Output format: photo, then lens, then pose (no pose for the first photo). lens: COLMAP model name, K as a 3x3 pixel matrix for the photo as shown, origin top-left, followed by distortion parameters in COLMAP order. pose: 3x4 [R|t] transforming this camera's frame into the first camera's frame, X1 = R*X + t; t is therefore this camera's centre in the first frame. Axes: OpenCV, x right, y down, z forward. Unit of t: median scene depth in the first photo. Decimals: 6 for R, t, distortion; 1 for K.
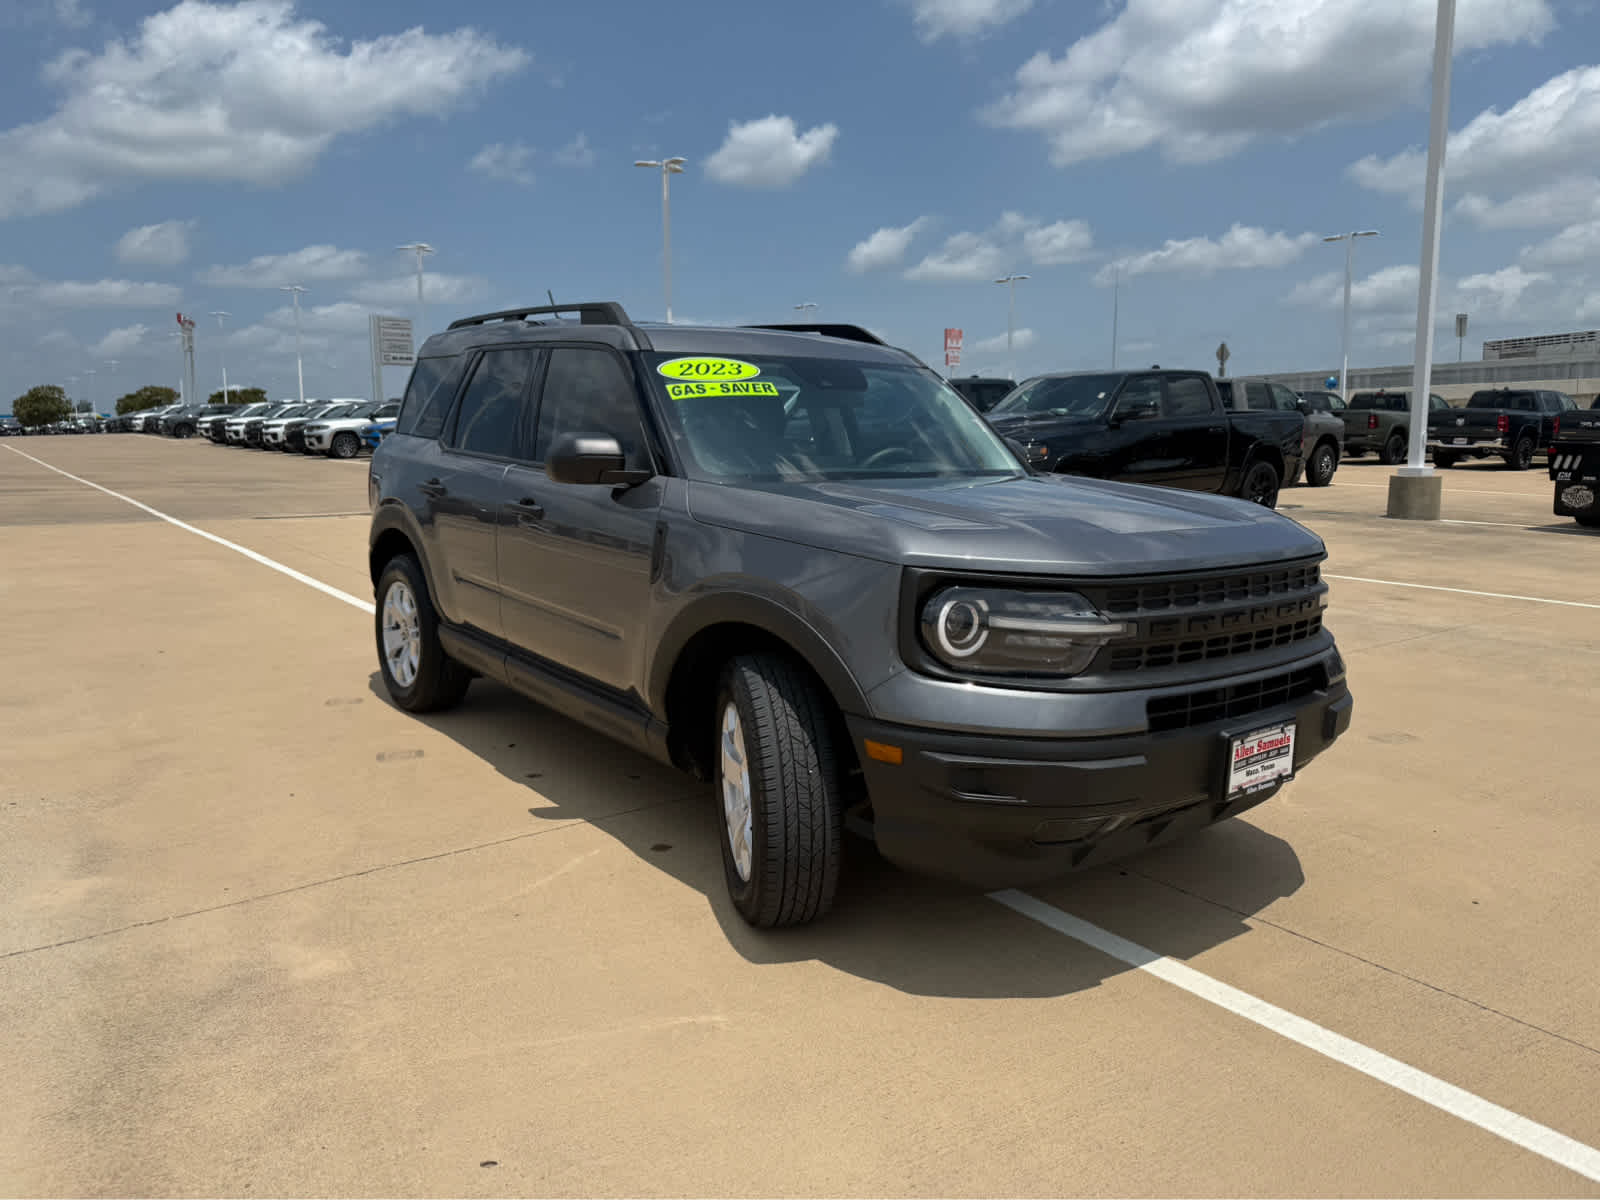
lens RADIAL K [[1151.6, 0, 800.4], [0, 1151.6, 605.2], [0, 0, 1]] dist [0.002030, -0.013280]
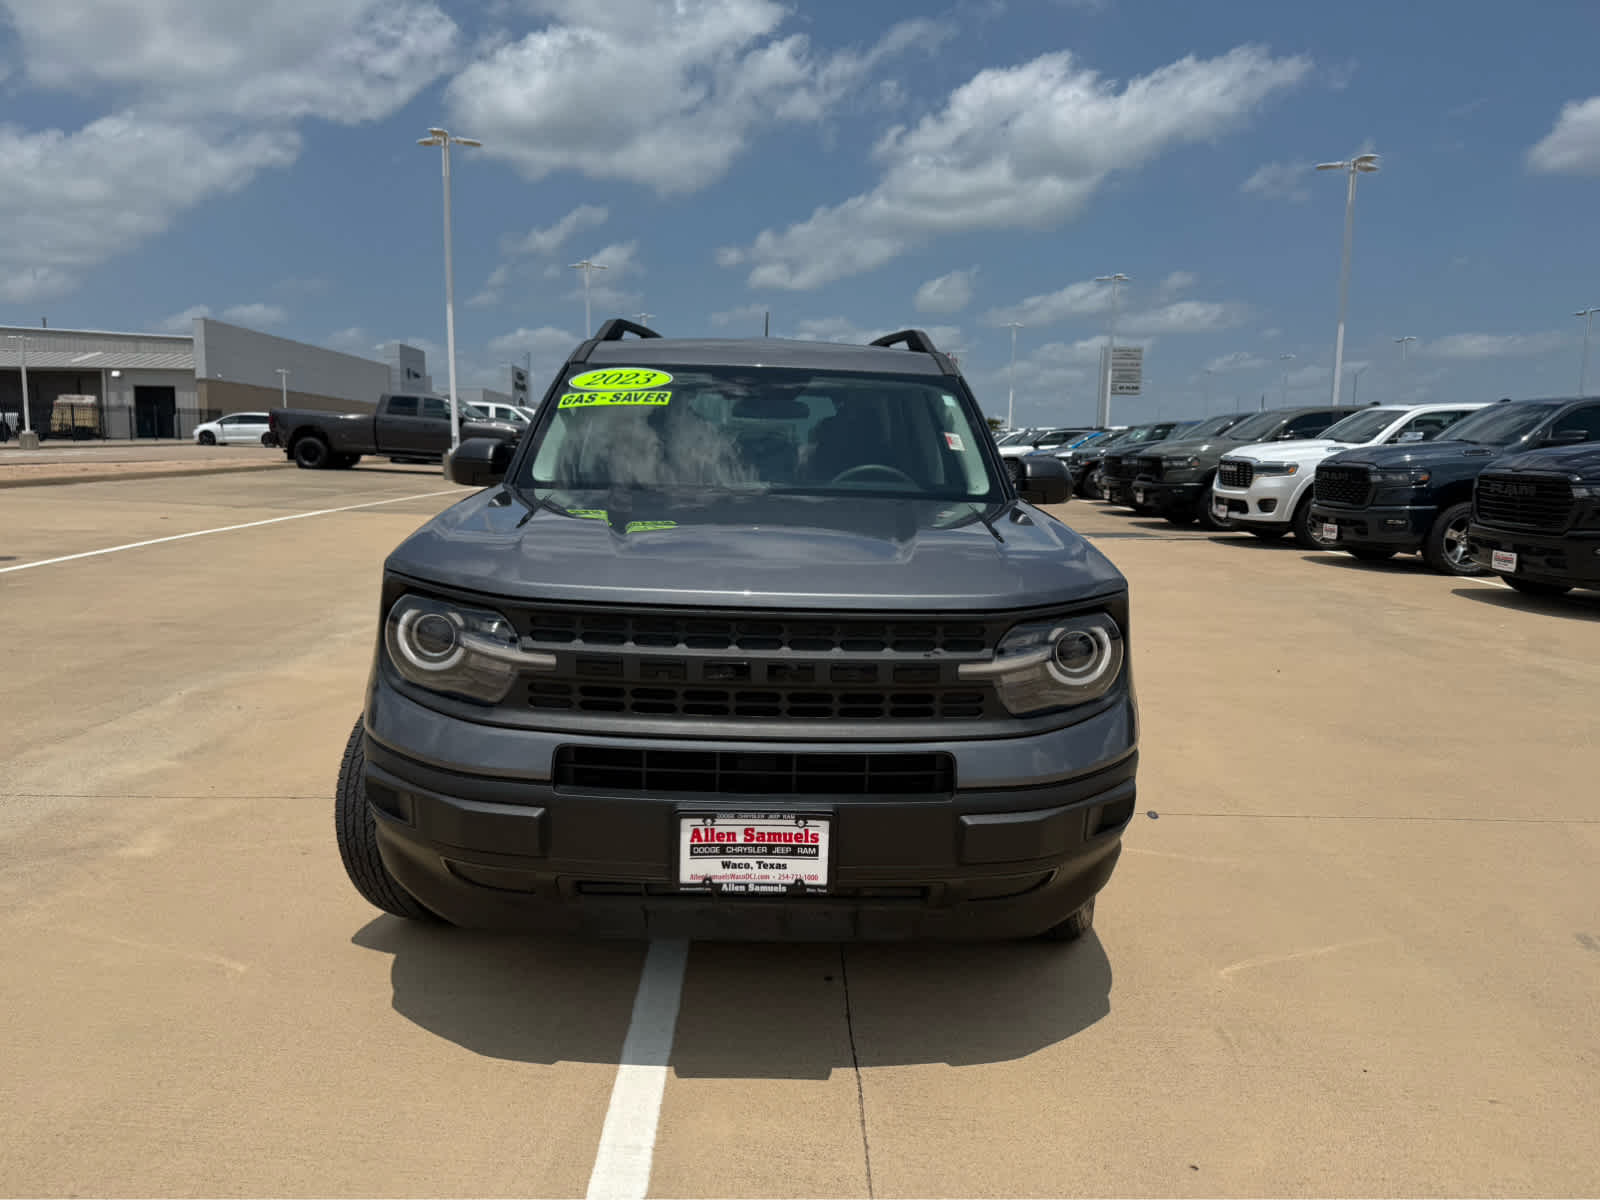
lens RADIAL K [[1151.6, 0, 782.2], [0, 1151.6, 631.2], [0, 0, 1]] dist [0.002030, -0.013280]
pose [[0.809057, 0.102564, -0.578712, 0.842143], [-0.104432, 0.994074, 0.030178, -0.041905], [0.578378, 0.036021, 0.814974, 0.358115]]
